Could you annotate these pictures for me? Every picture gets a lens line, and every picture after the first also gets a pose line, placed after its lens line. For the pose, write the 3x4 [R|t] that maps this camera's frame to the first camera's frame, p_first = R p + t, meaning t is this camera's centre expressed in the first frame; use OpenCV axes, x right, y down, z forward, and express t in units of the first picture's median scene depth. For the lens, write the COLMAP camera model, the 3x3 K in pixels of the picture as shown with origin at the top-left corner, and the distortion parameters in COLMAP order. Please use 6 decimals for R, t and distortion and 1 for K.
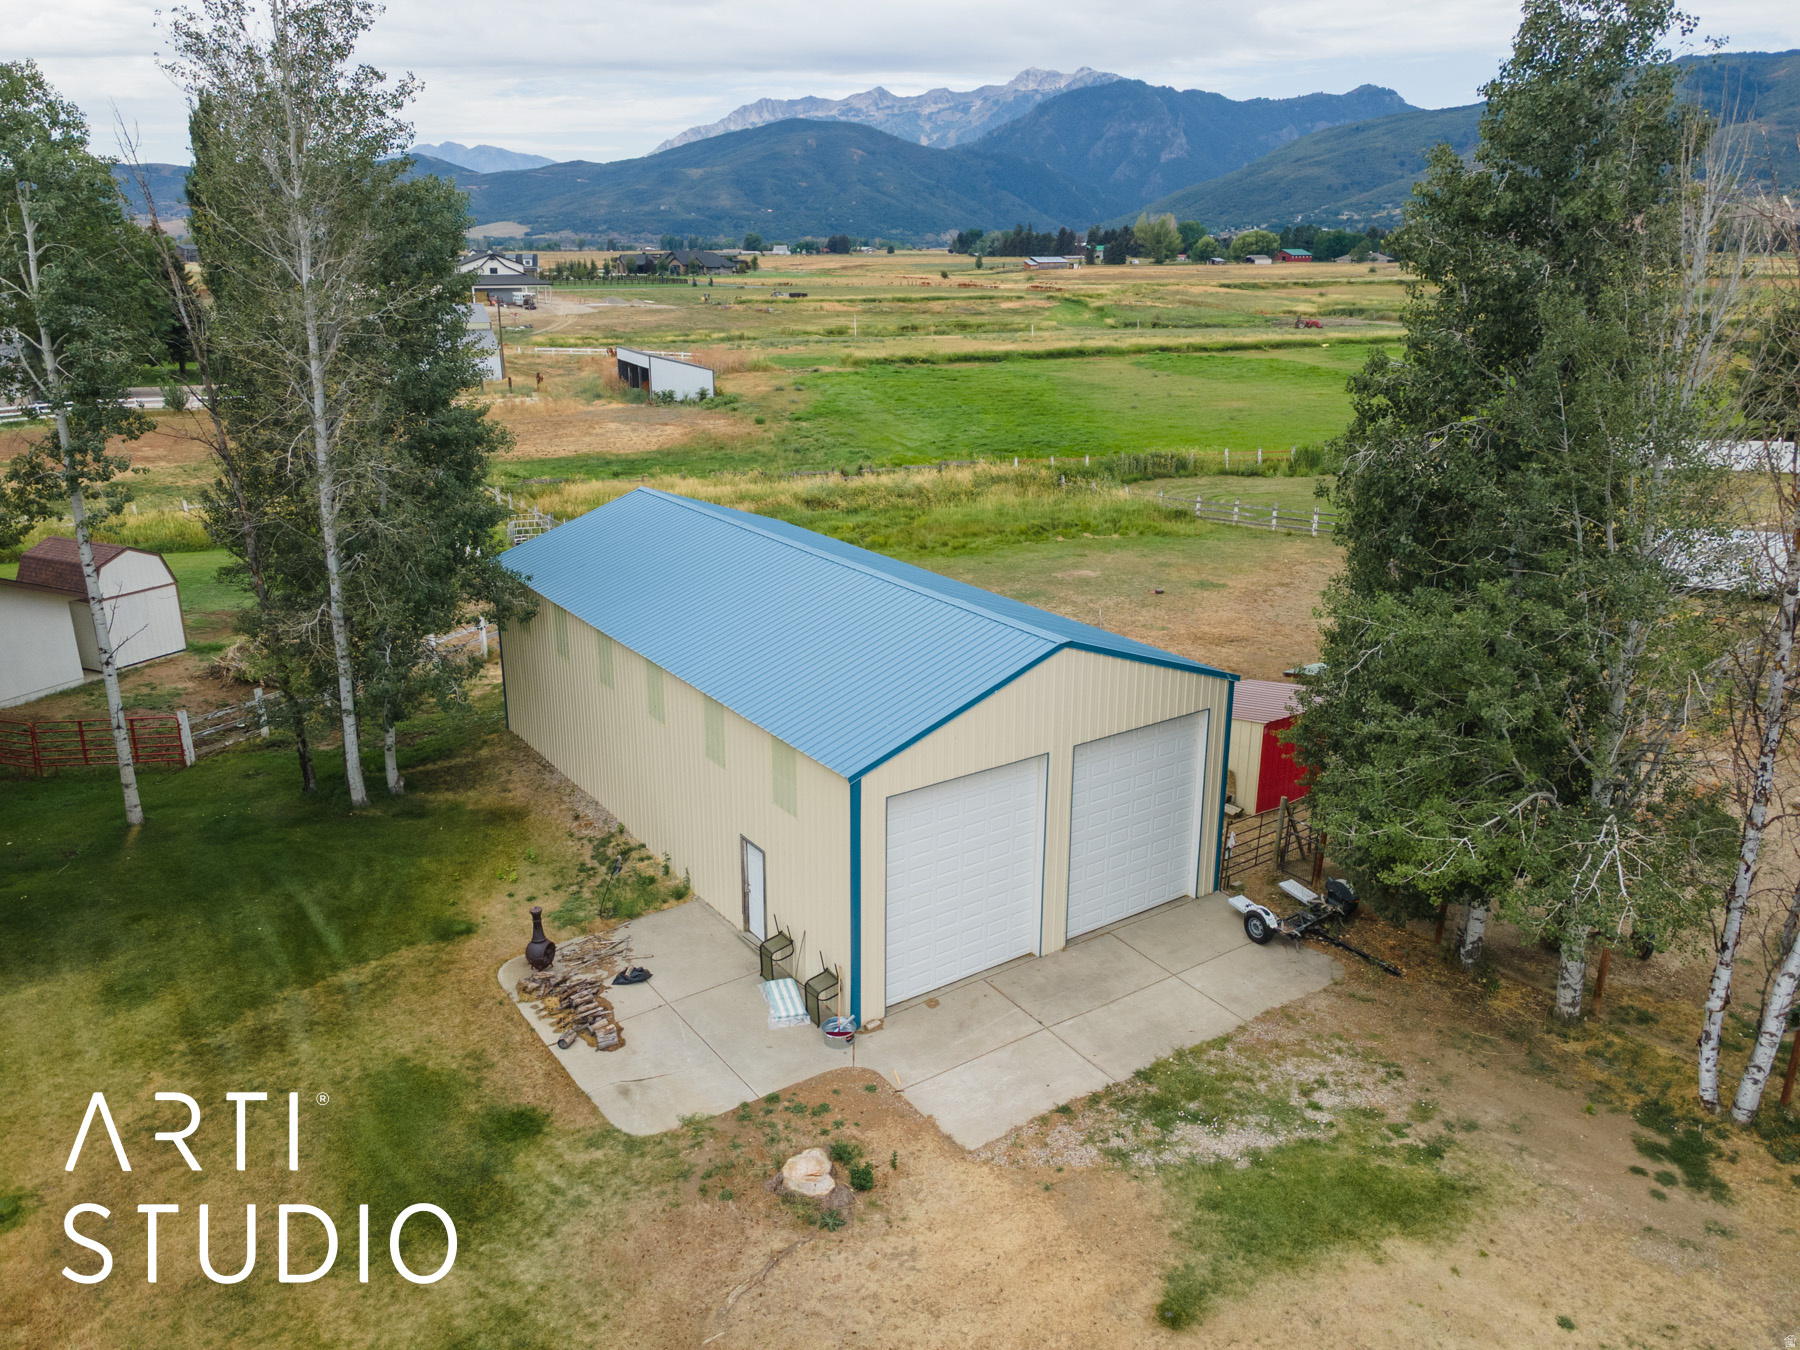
lens RADIAL K [[1309.6, 0, 882.9], [0, 1309.6, 665.3], [0, 0, 1]] dist [0.023159, 0.038300]
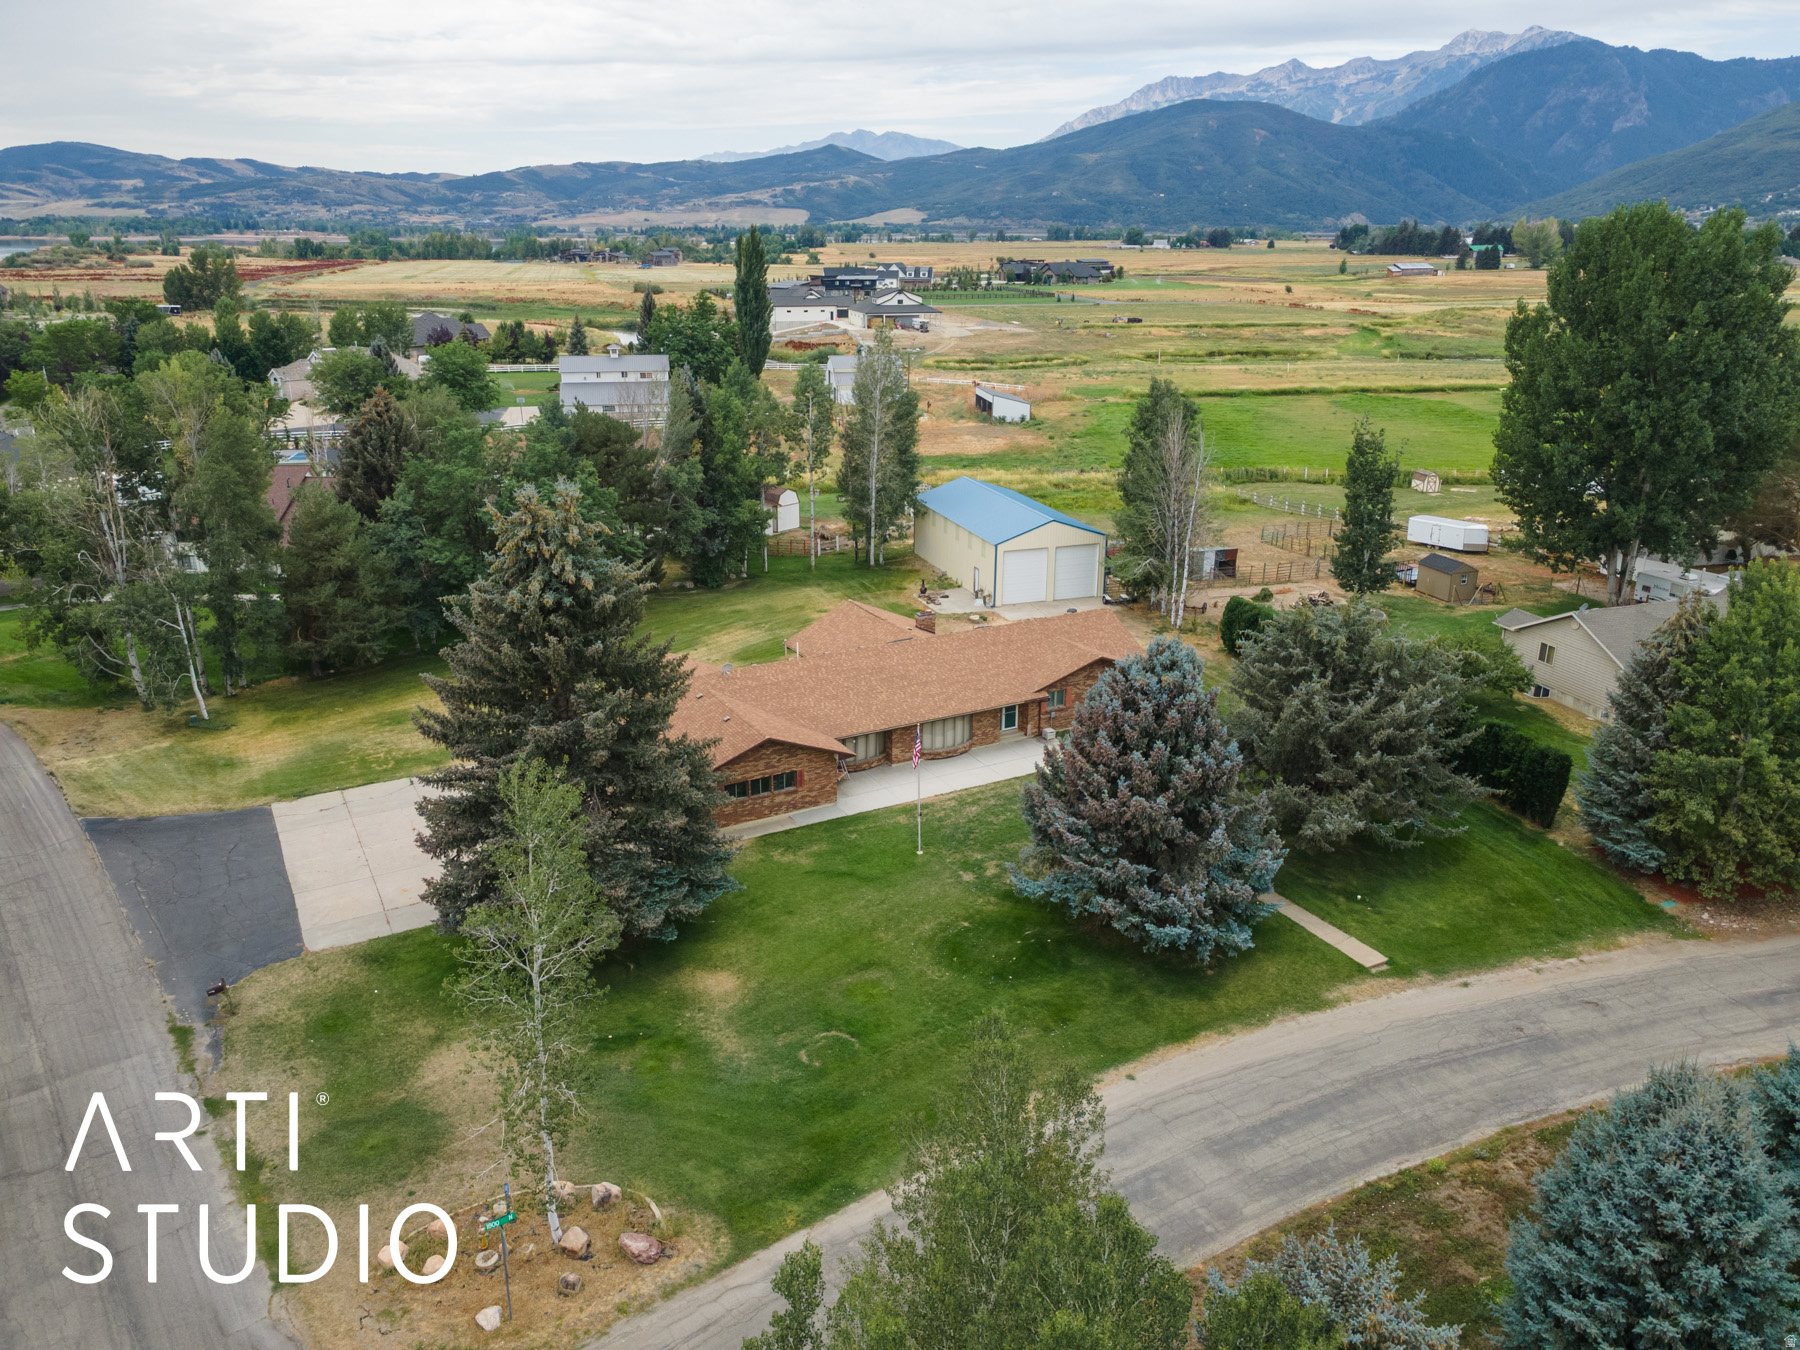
lens RADIAL K [[1309.6, 0, 882.9], [0, 1309.6, 665.3], [0, 0, 1]] dist [0.023159, 0.038300]
pose [[0.960843, 0.088626, -0.262539, 0.061202], [-0.085102, 0.996064, 0.024784, 0.031220], [0.263702, -0.001471, 0.964603, -0.255838]]
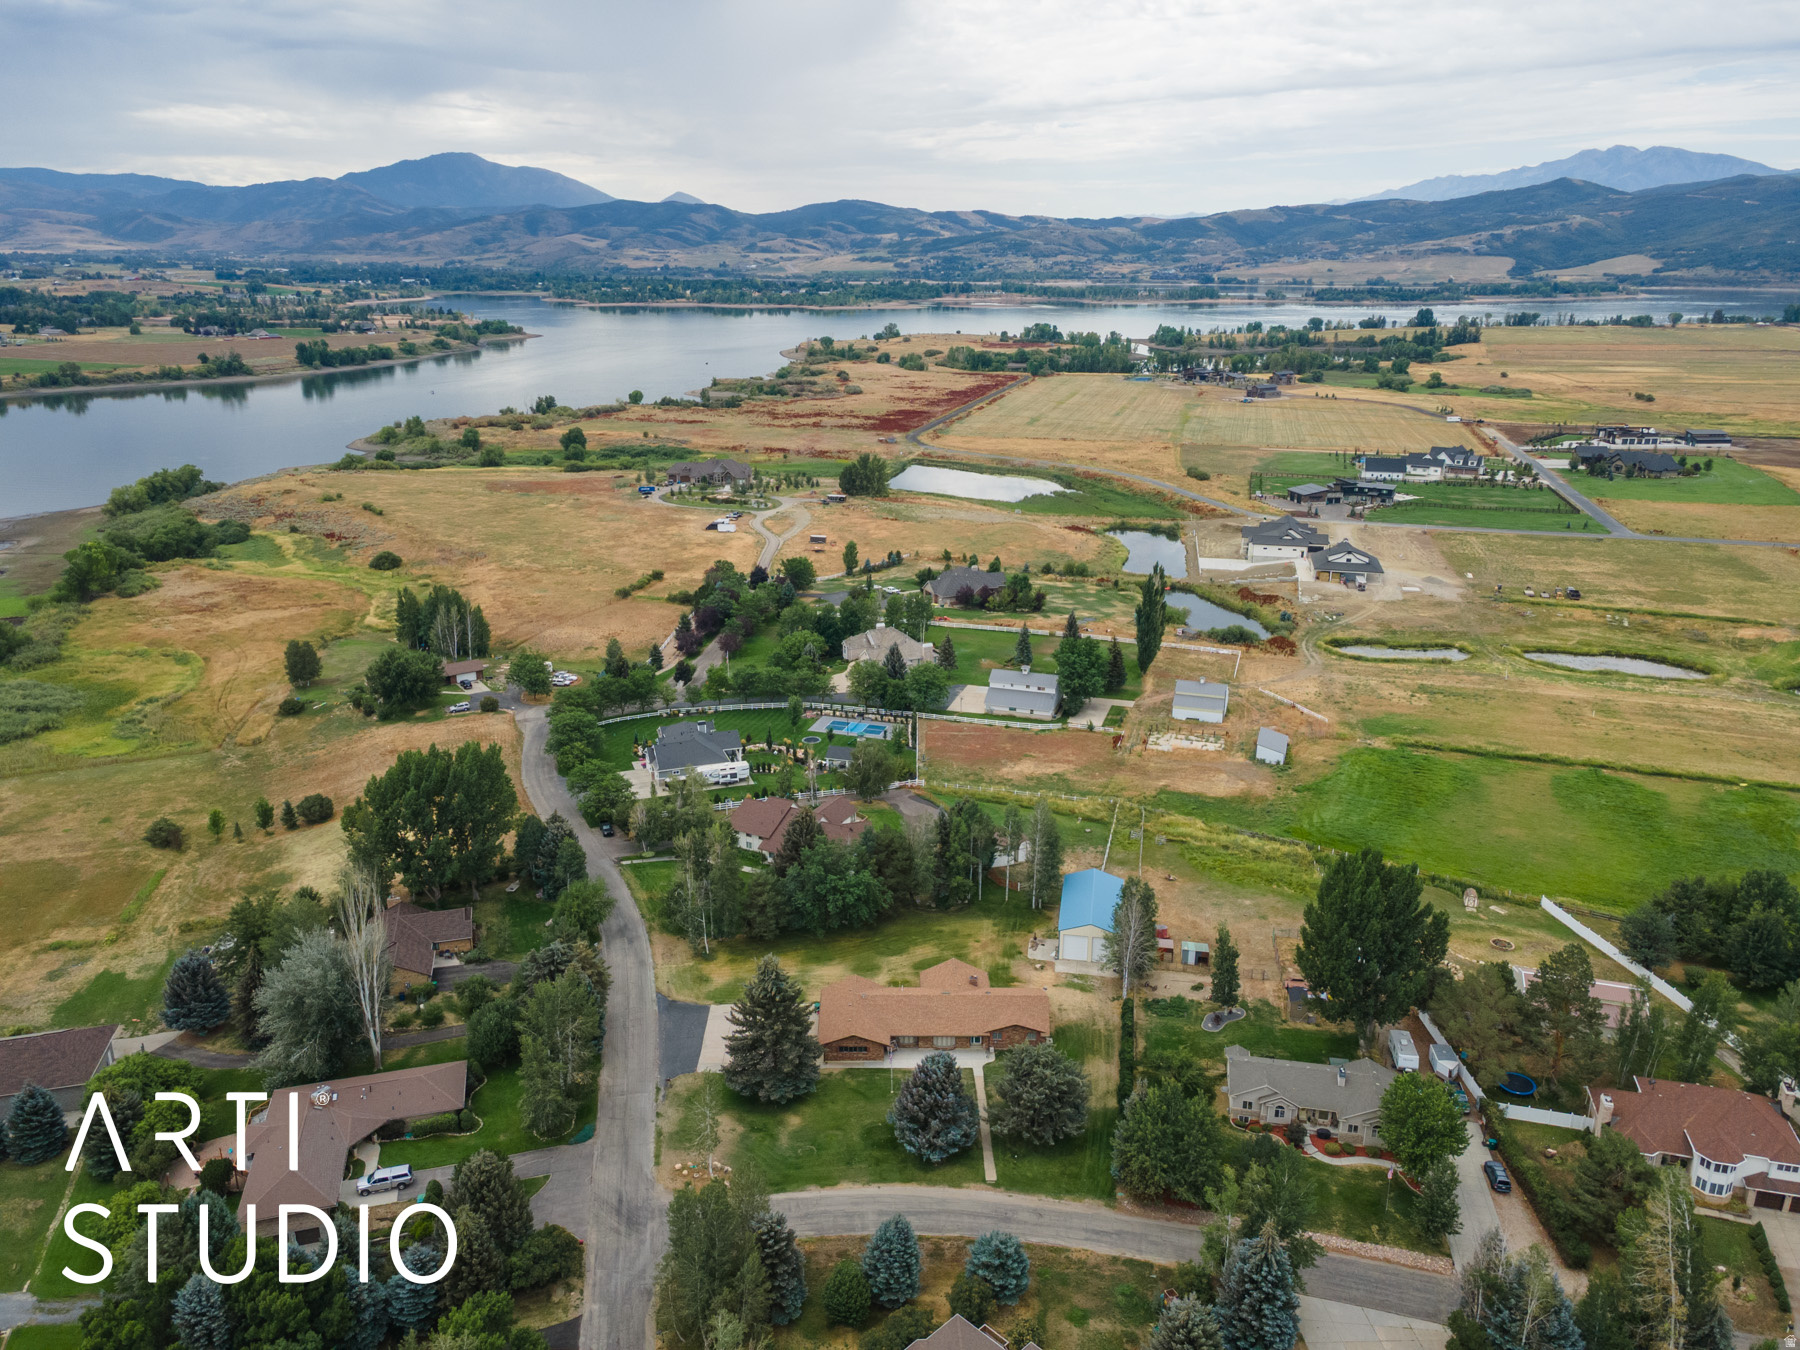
lens RADIAL K [[1309.6, 0, 882.9], [0, 1309.6, 665.3], [0, 0, 1]] dist [0.023159, 0.038300]
pose [[0.714230, 0.211656, -0.667141, 0.356047], [-0.215244, 0.973409, 0.078385, -0.160119], [0.665992, 0.087614, 0.740796, -0.499589]]
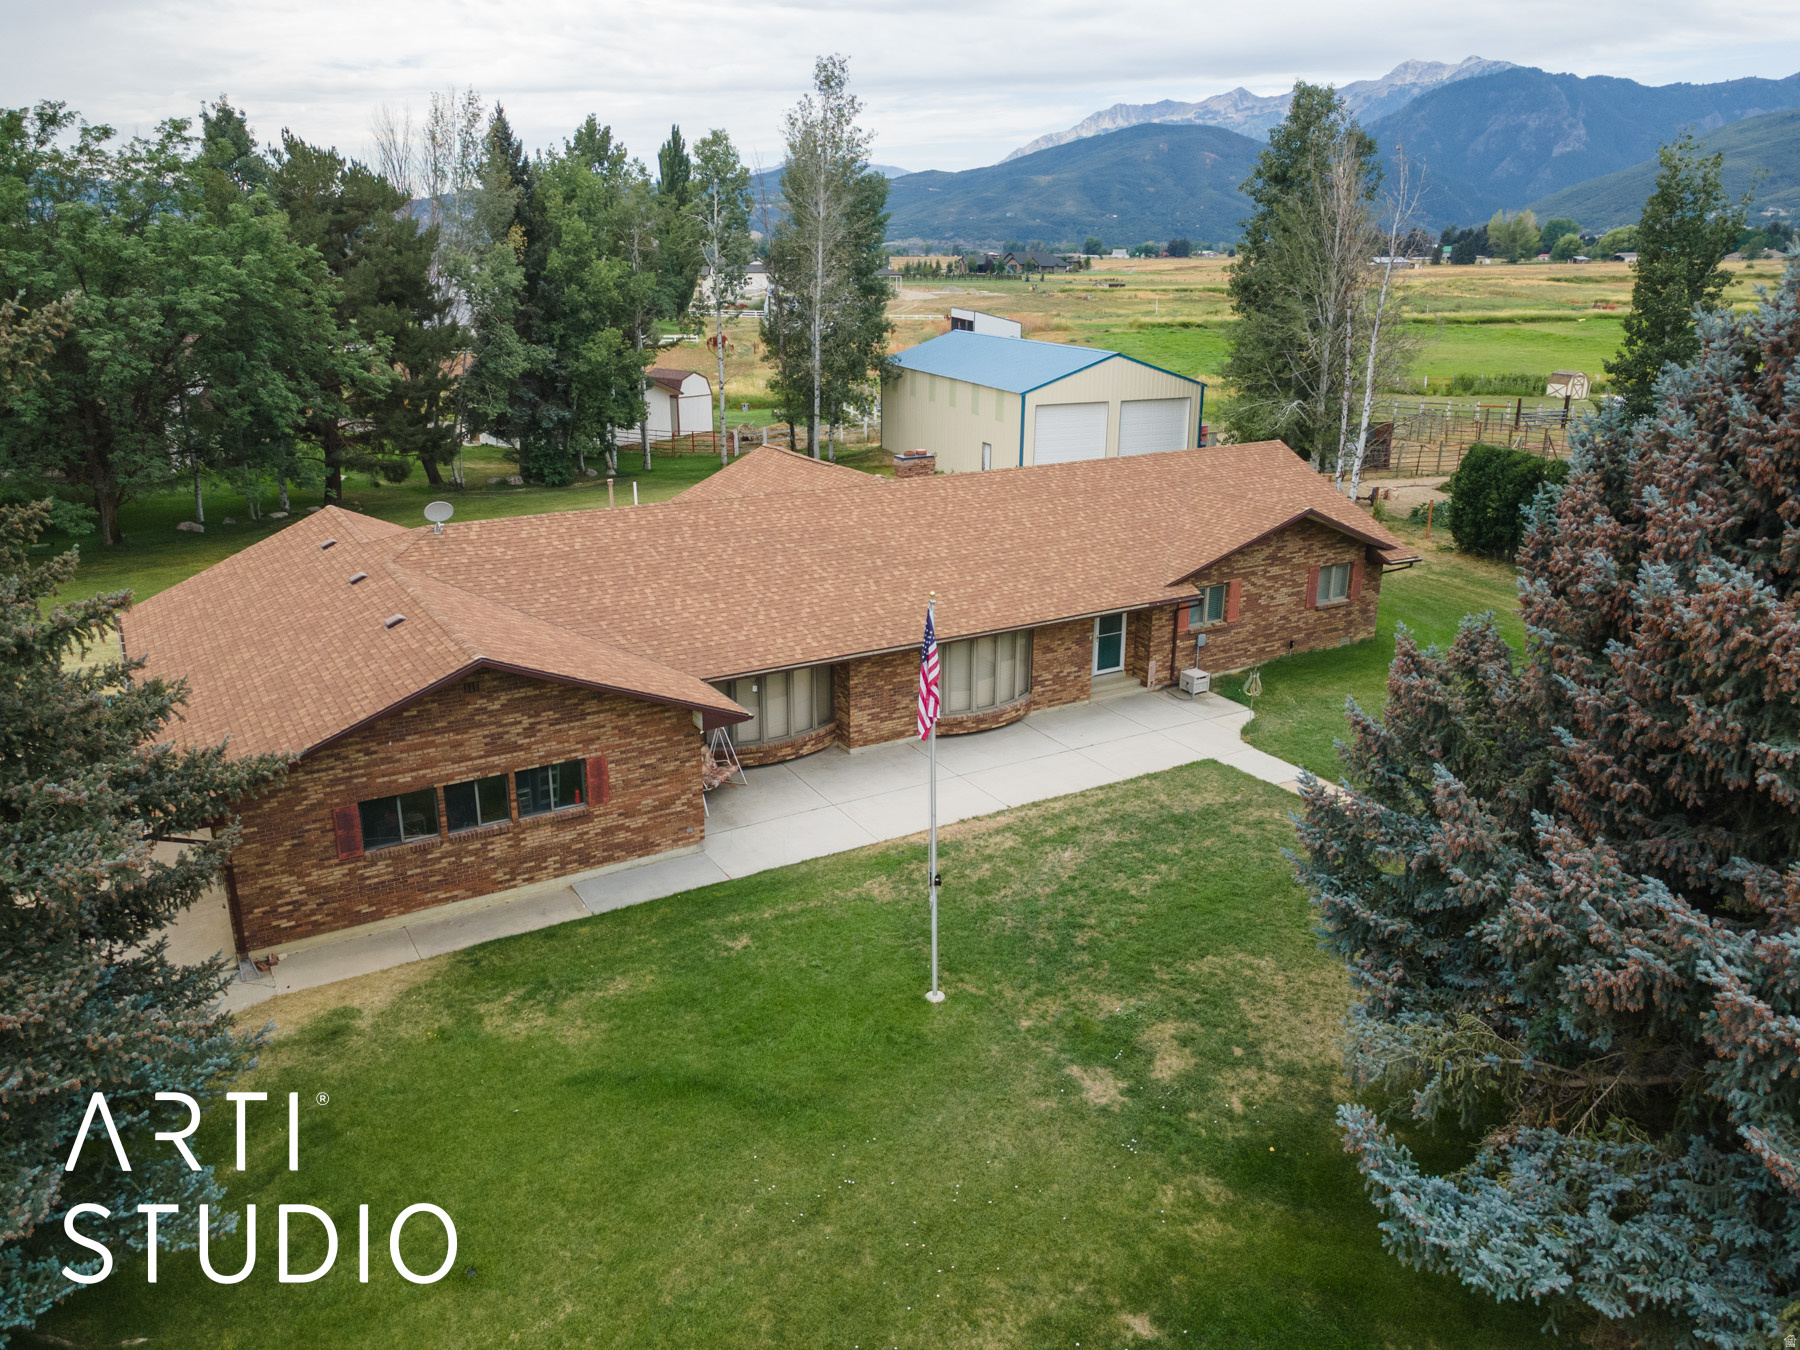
lens RADIAL K [[1309.6, 0, 882.9], [0, 1309.6, 665.3], [0, 0, 1]] dist [0.023159, 0.038300]
pose [[0.969494, 0.073486, -0.233842, 0.027212], [-0.074553, 0.997208, 0.004284, 0.047996], [0.233504, 0.013281, 0.972265, -0.122342]]
